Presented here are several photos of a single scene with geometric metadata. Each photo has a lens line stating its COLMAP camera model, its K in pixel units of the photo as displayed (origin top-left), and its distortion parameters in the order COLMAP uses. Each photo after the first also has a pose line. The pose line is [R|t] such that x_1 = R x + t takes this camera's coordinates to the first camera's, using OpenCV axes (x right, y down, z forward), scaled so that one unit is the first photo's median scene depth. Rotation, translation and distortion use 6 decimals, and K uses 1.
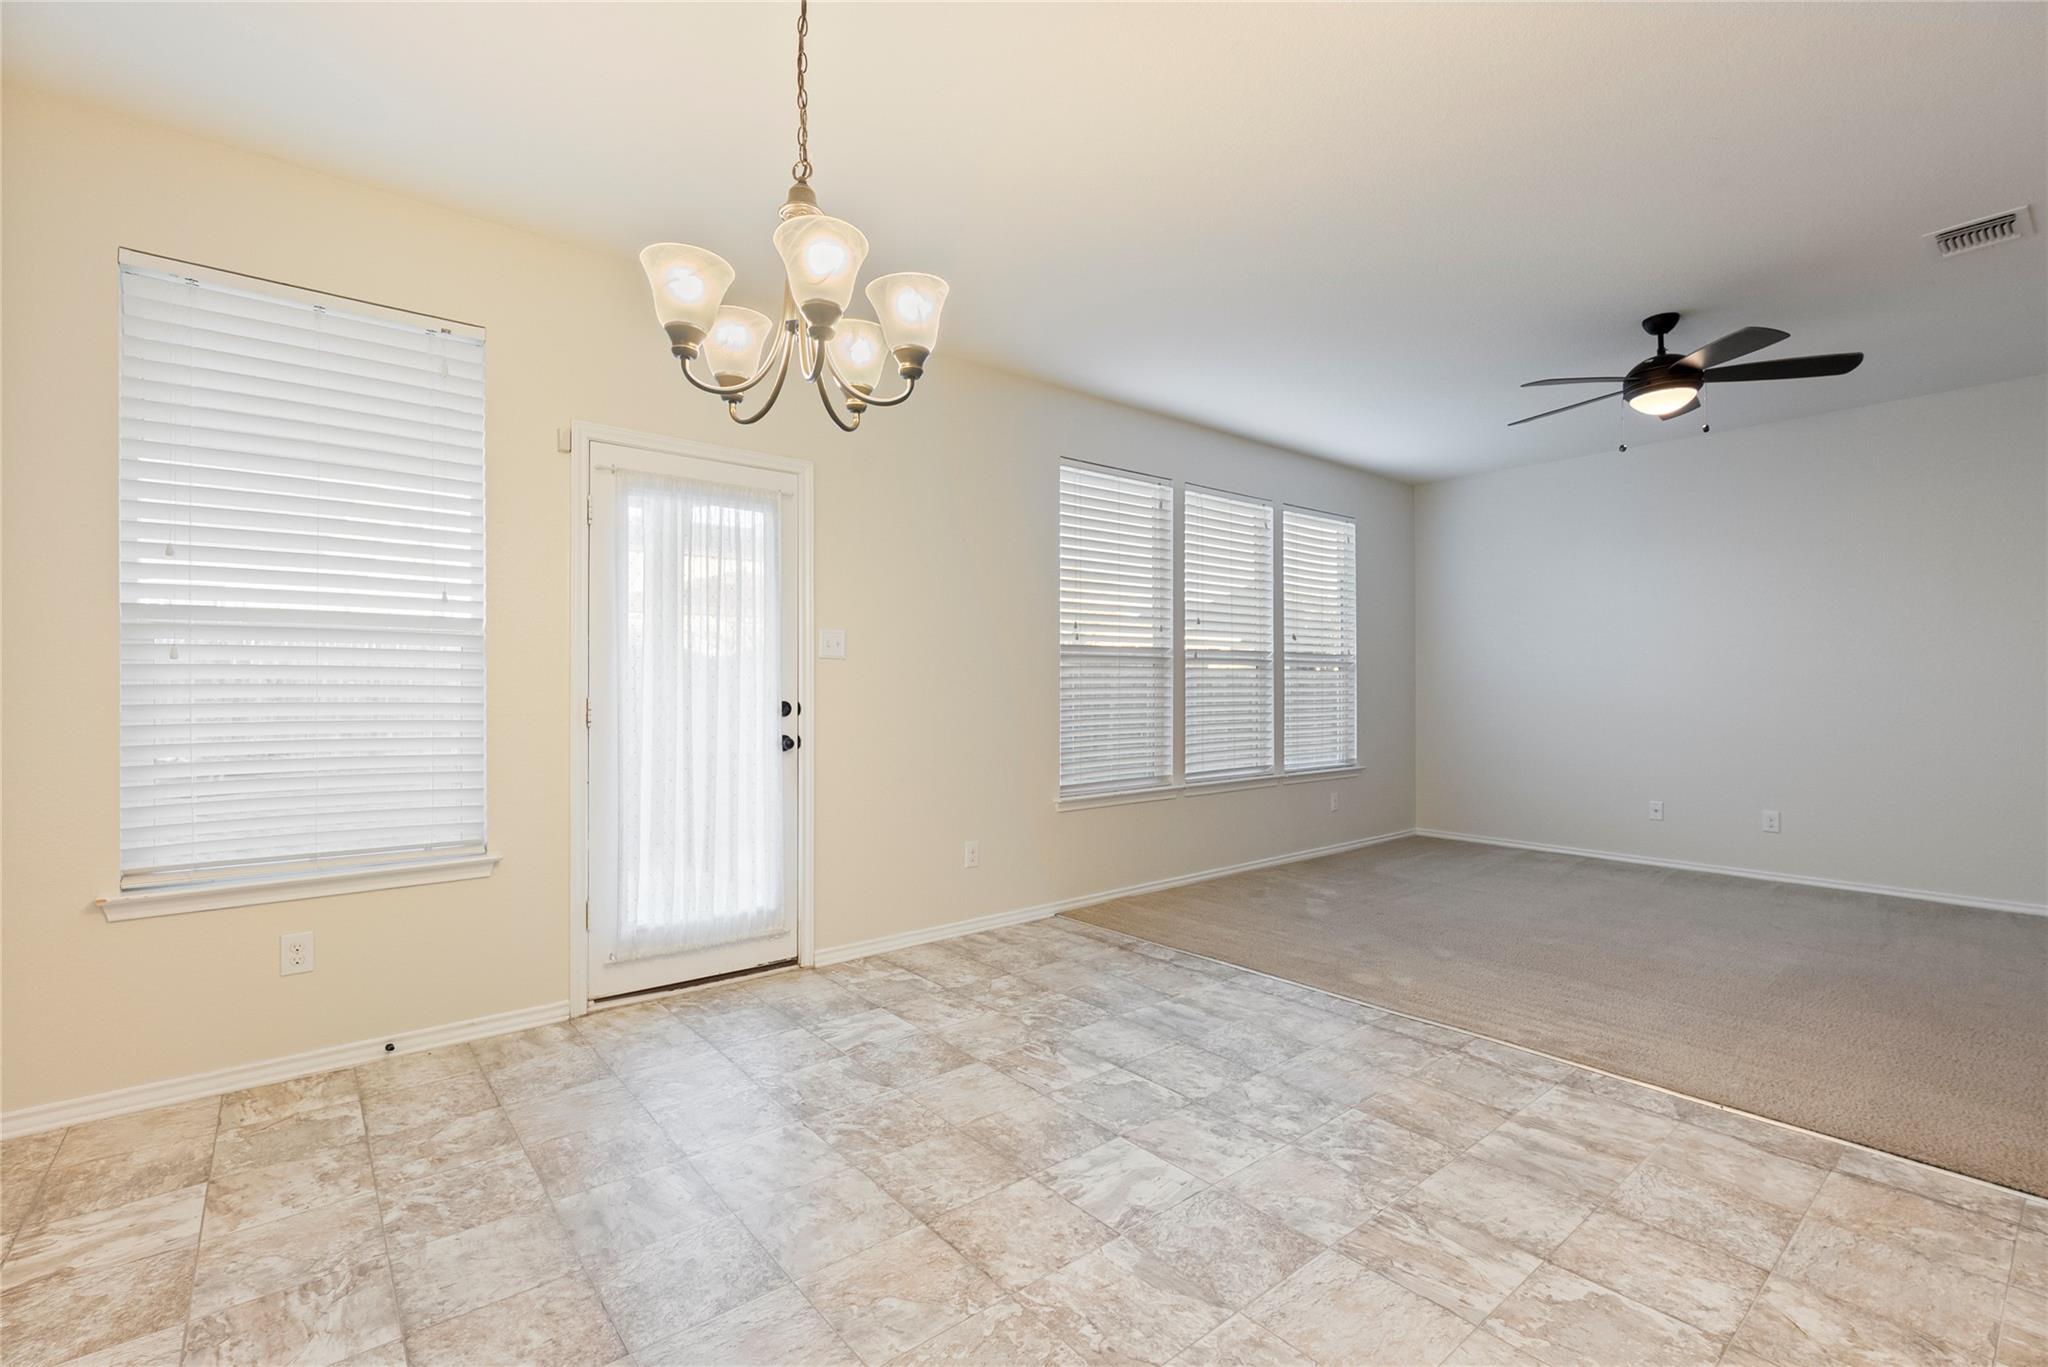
lens RADIAL K [[910.7, 0, 1027.9], [0, 910.7, 680.5], [0, 0, 1]] dist [-0.004066, -0.000395]
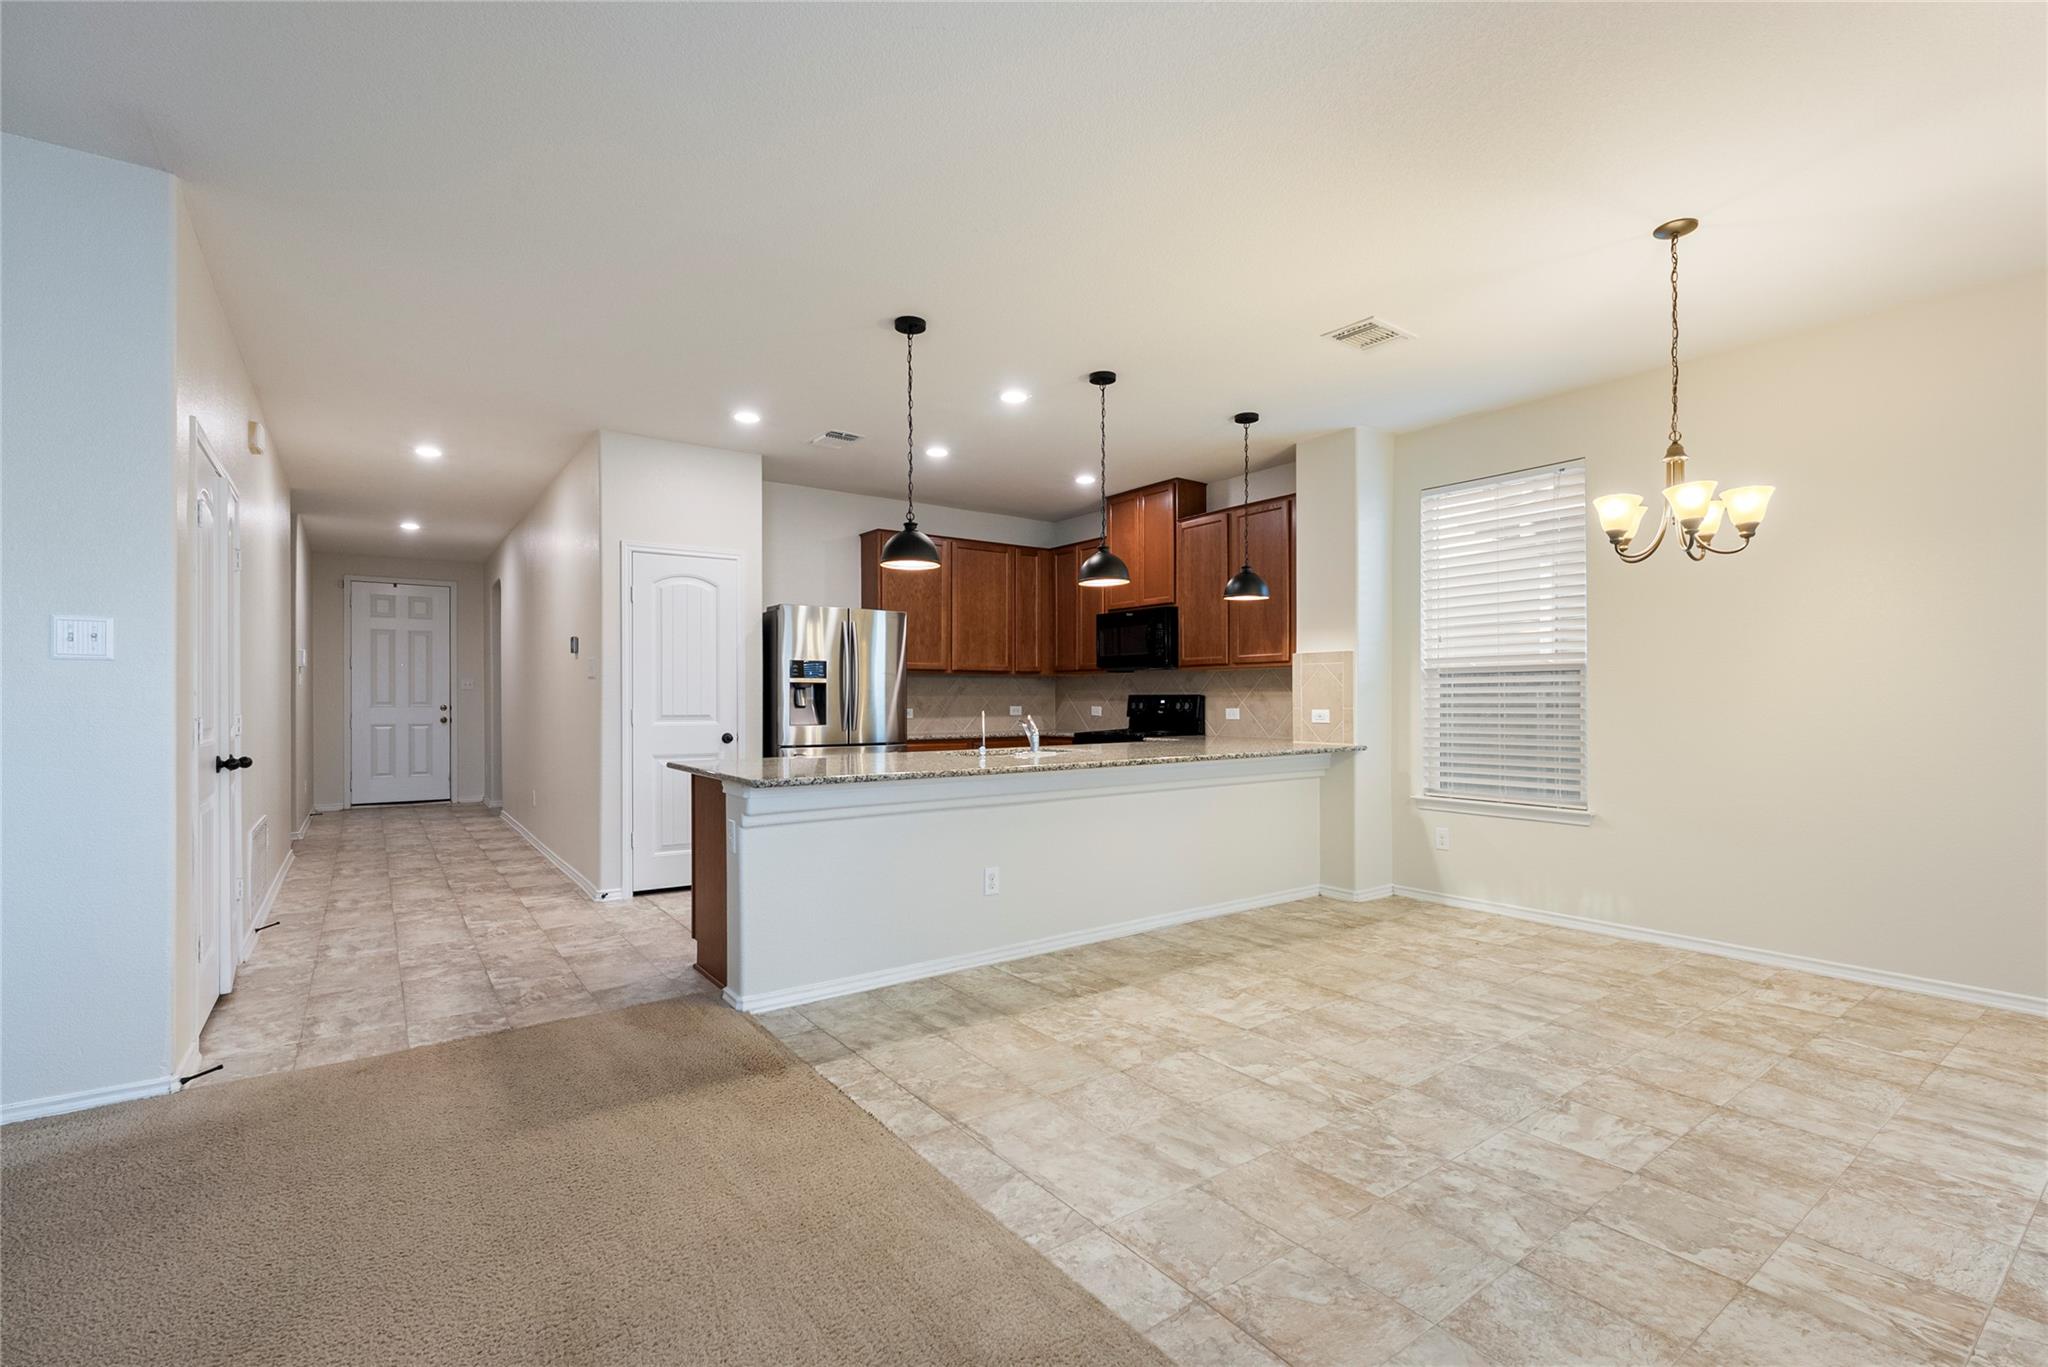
lens RADIAL K [[908.3, 0, 1023.9], [0, 908.3, 696.0], [0, 0, 1]] dist [0.002330, 0.000492]
pose [[-0.997848, 0.004525, 0.065413, 0.662563], [0.003617, 0.999896, -0.013982, 0.012613], [-0.065469, -0.013715, -0.997760, 1.963639]]
